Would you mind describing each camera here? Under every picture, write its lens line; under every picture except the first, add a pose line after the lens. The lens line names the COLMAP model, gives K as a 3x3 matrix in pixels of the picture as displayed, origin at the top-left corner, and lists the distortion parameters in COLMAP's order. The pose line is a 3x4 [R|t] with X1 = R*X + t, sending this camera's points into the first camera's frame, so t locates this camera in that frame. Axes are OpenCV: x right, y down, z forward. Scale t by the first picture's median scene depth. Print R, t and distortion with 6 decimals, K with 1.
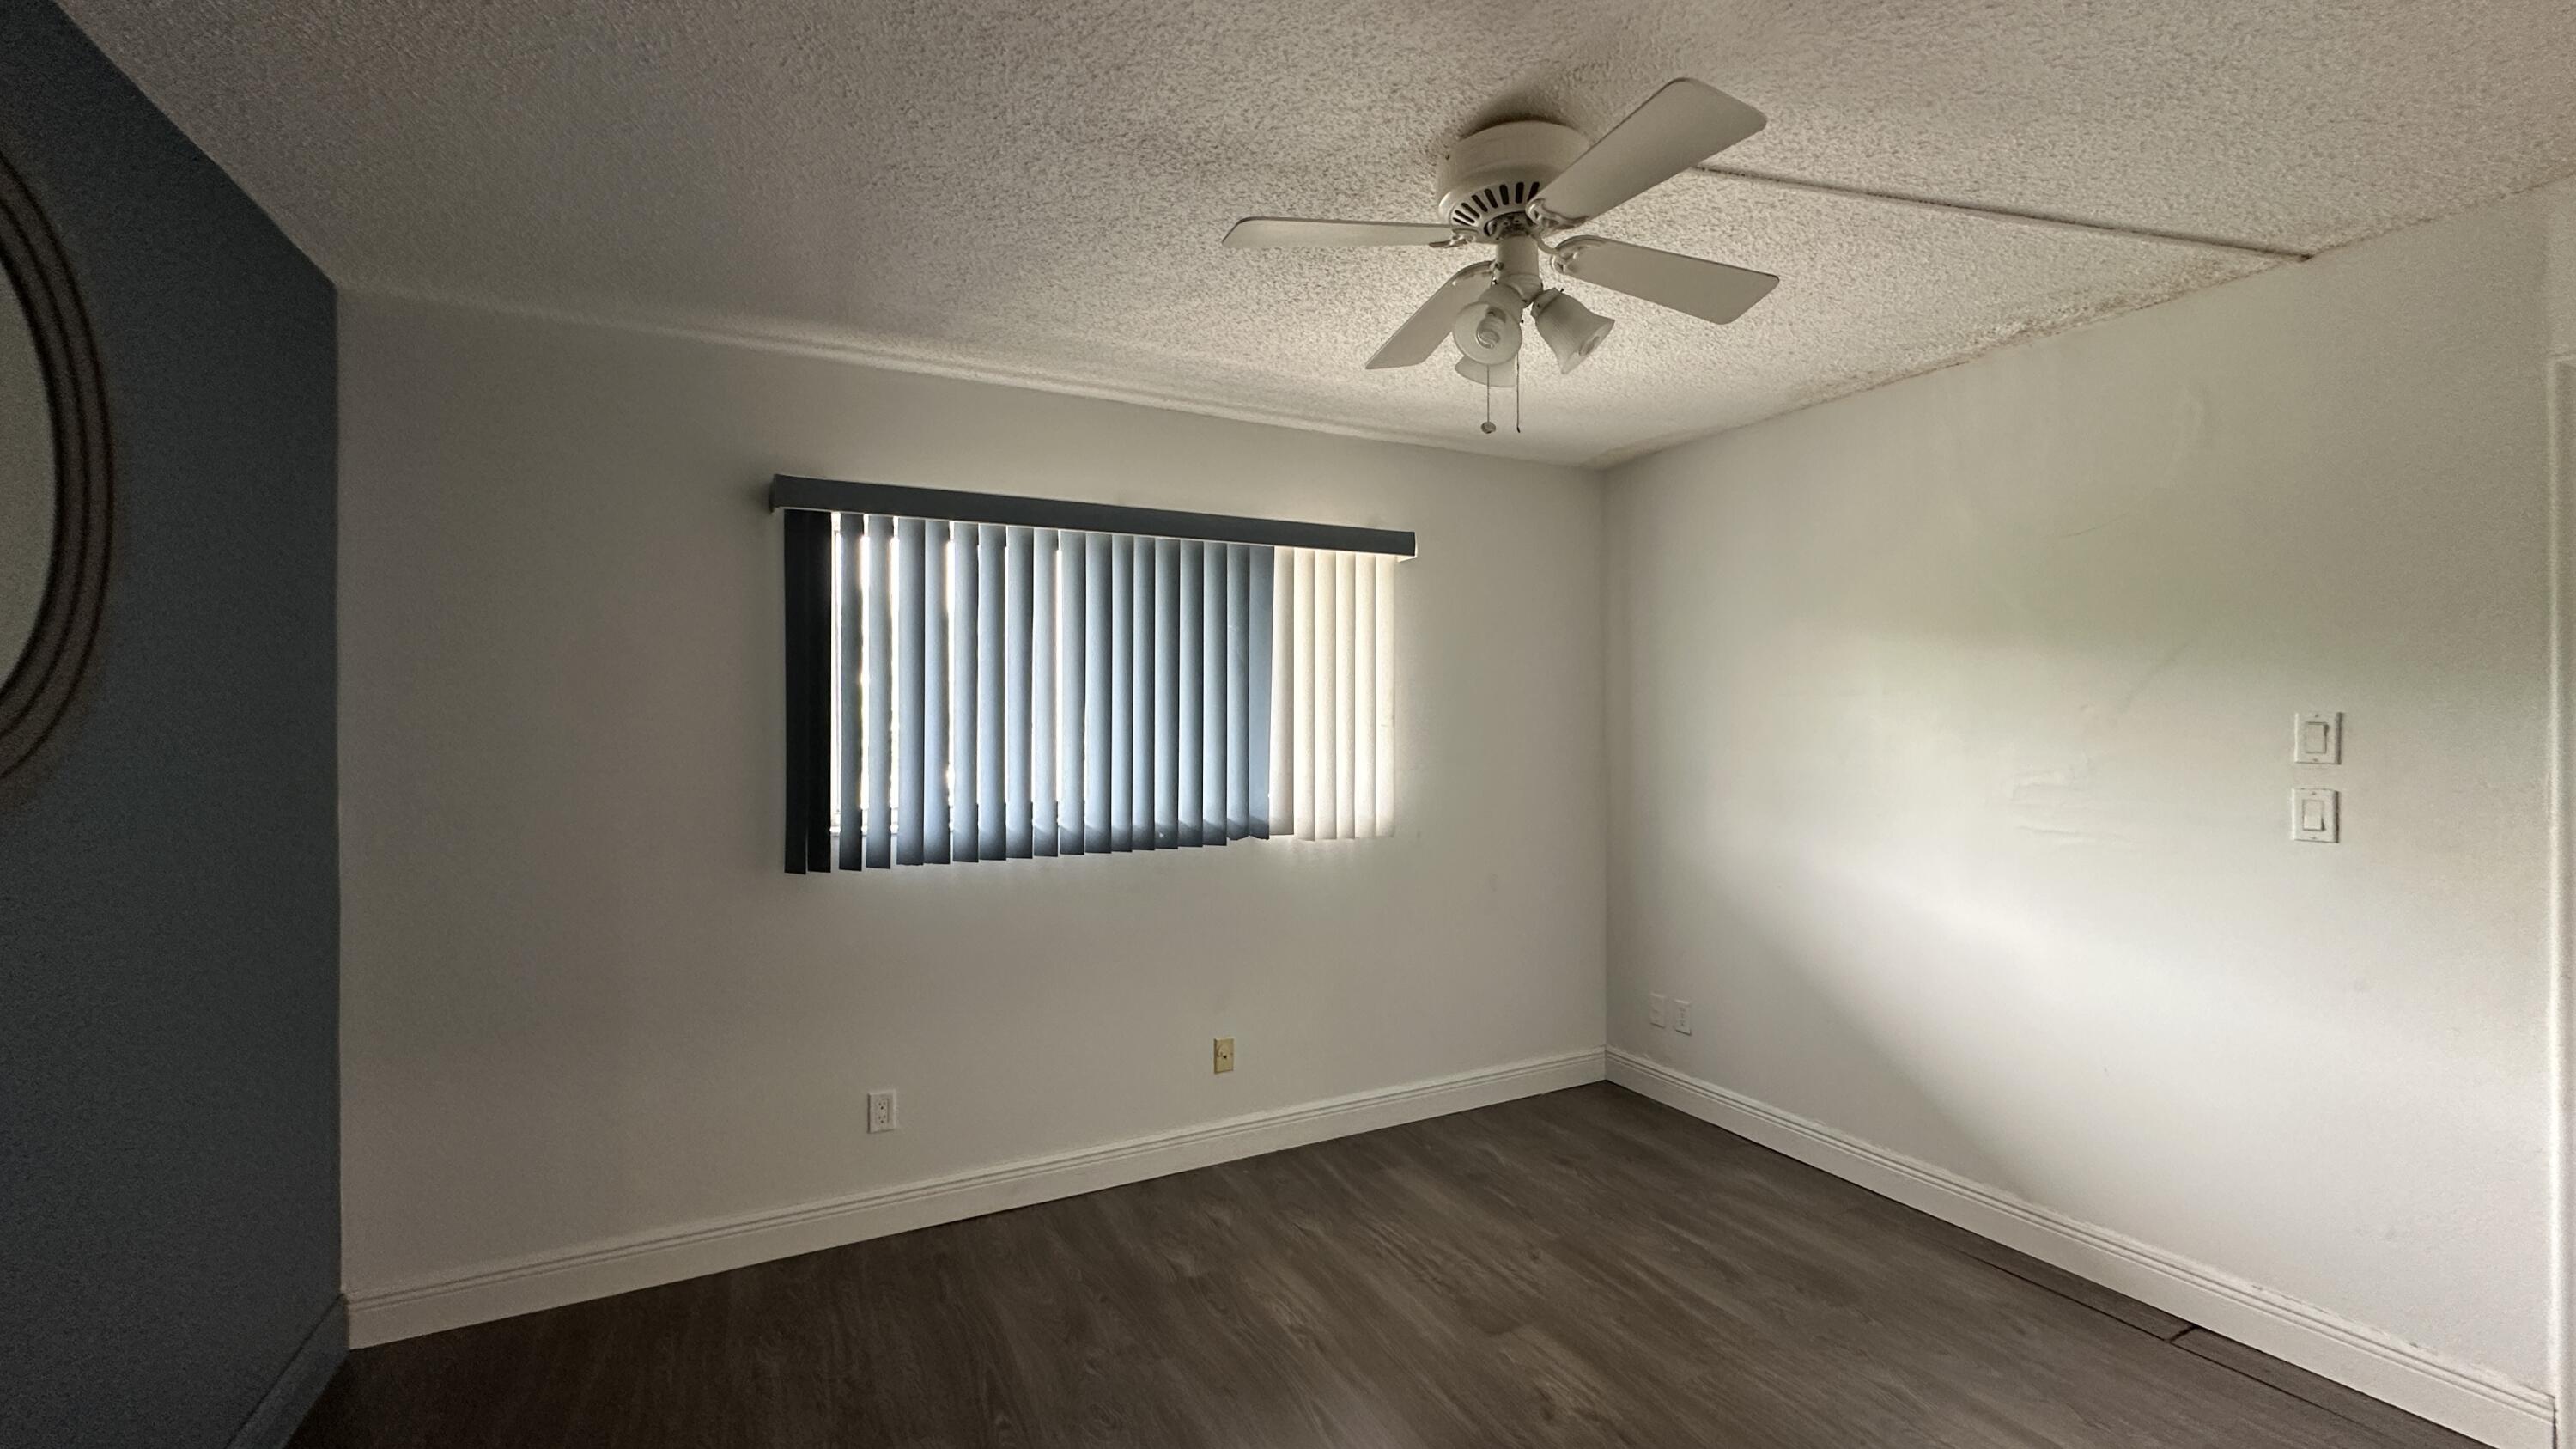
lens RADIAL K [[1029.1, 0, 1292.8], [0, 1029.1, 725.0], [0, 0, 1]] dist [-0.002217, 0.000118]
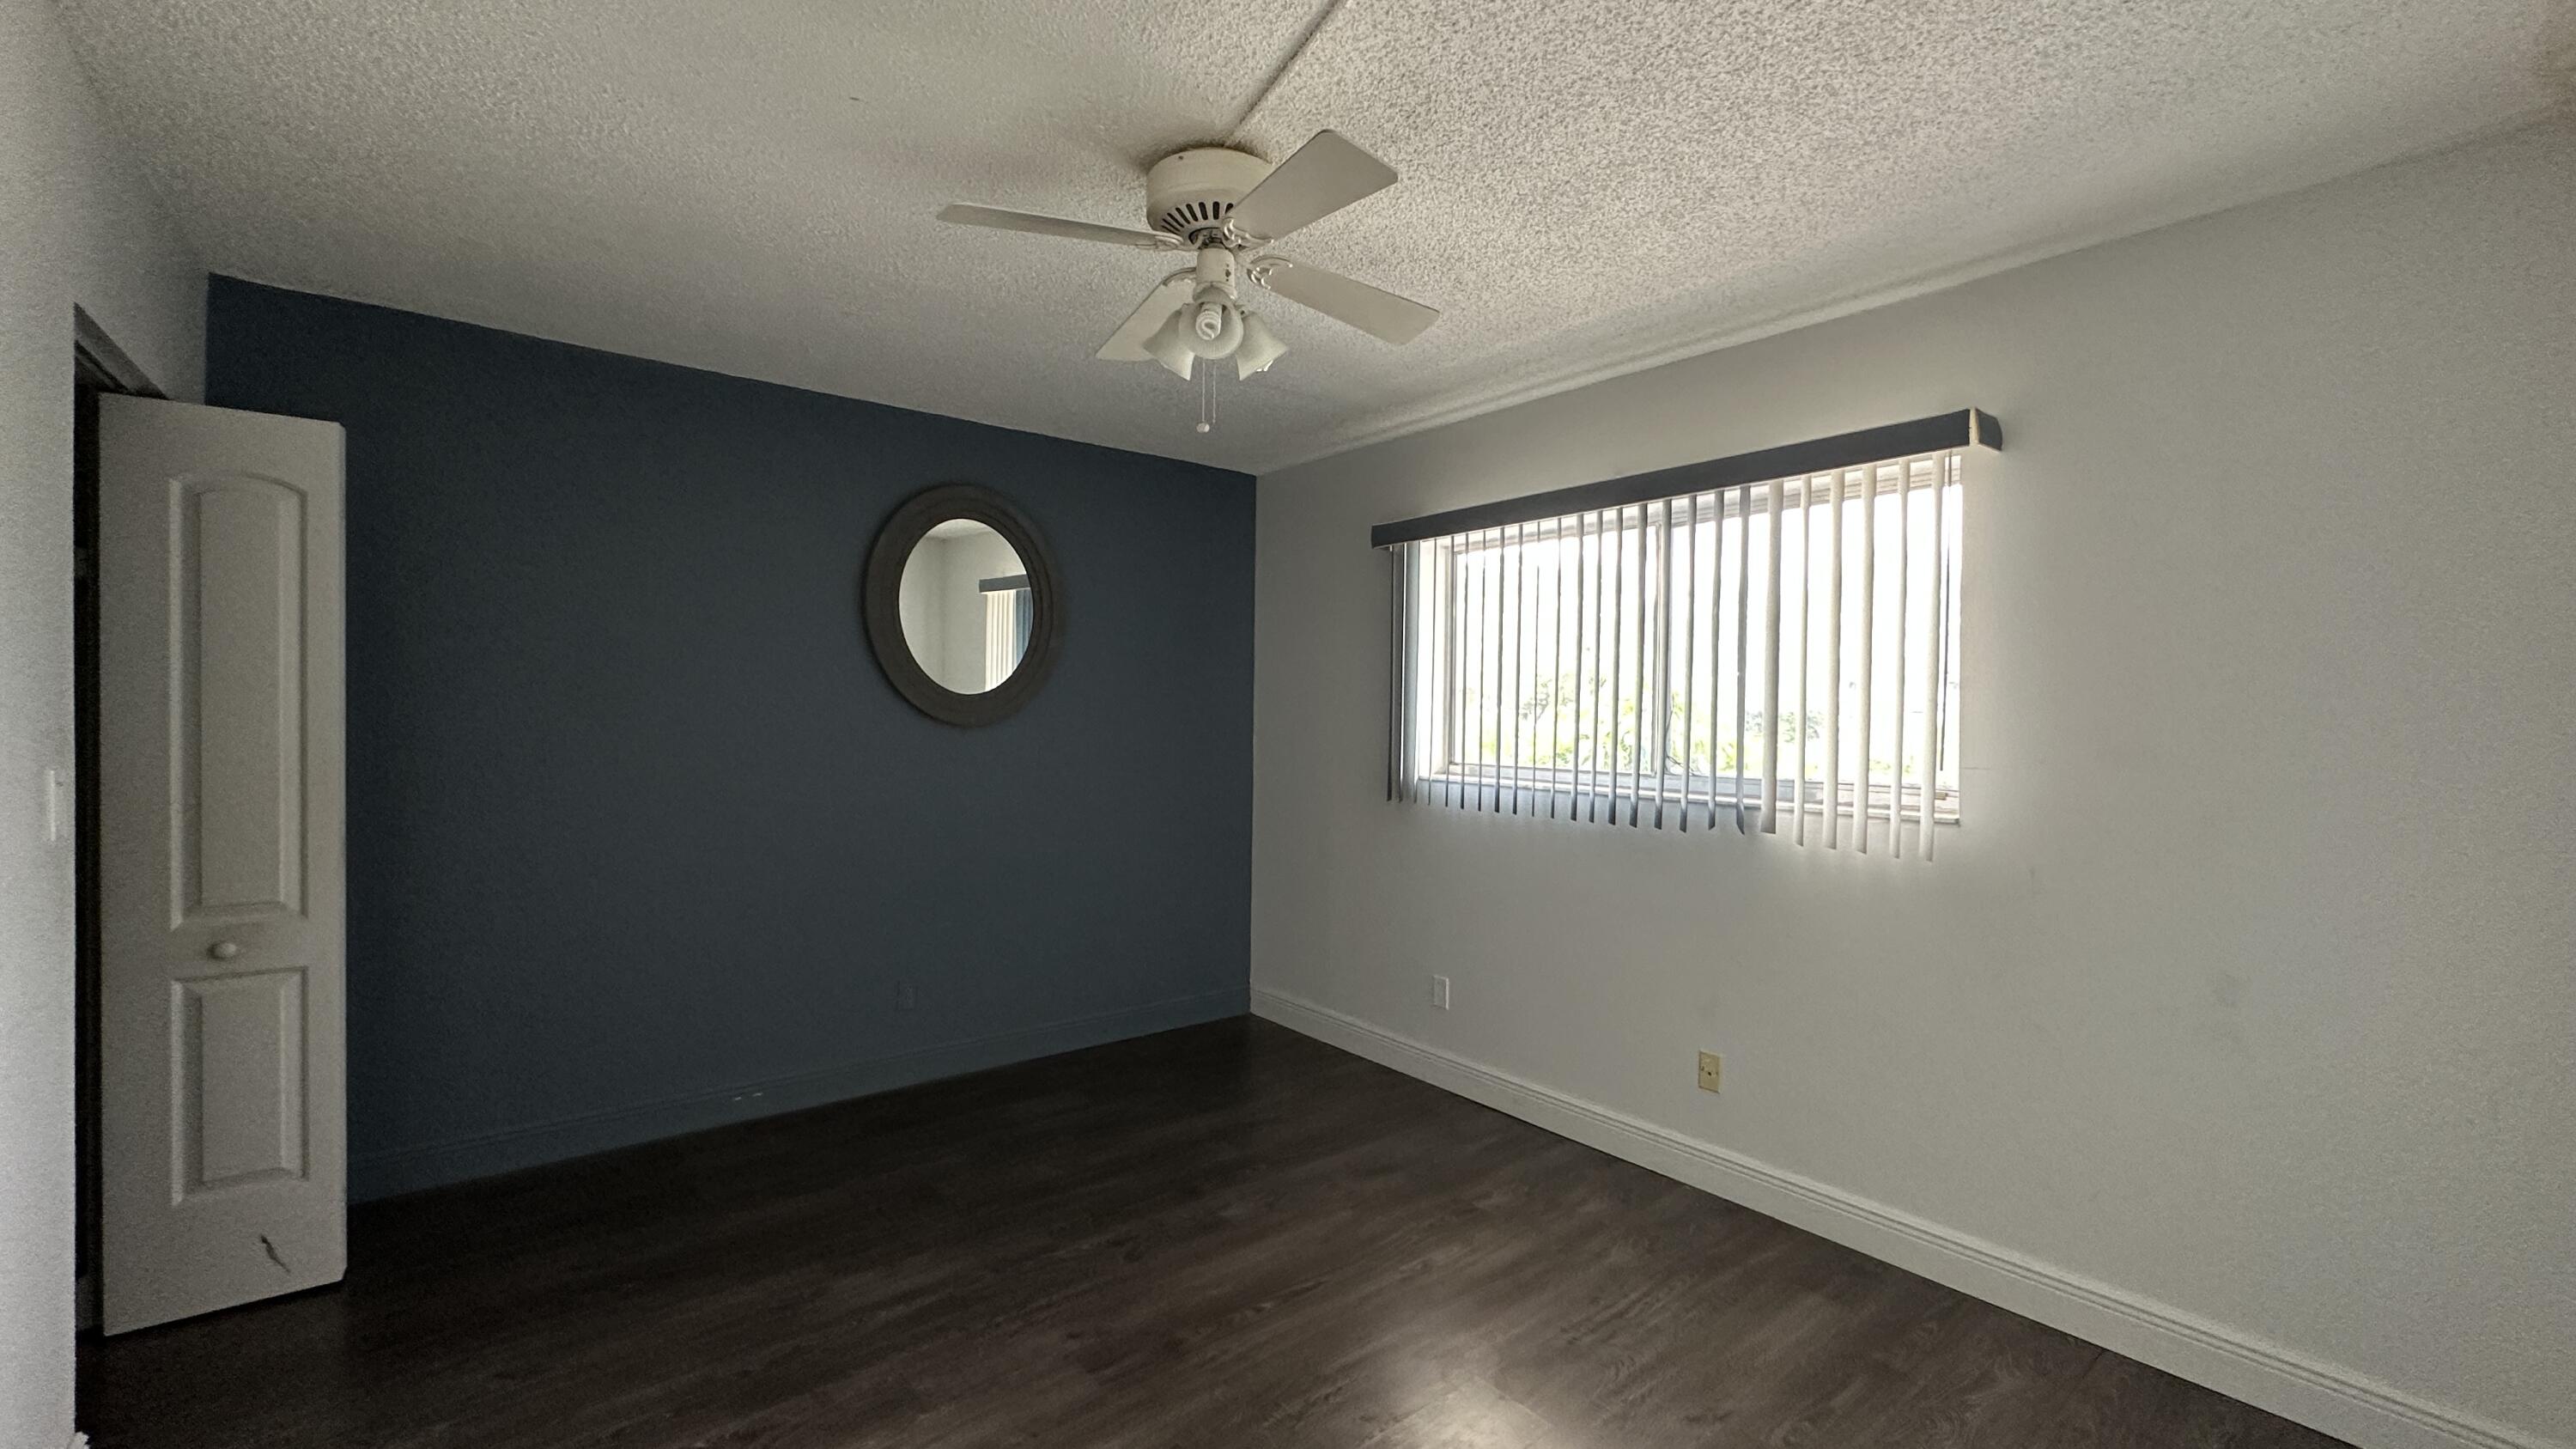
lens RADIAL K [[1029.1, 0, 1291.8], [0, 1029.1, 720.3], [0, 0, 1]] dist [-0.002217, 0.000118]
pose [[0.201373, 0.011383, -0.979449, 0.765631], [-0.021302, 0.999747, 0.007239, 0.020991], [0.979283, 0.019407, 0.201564, 0.491092]]
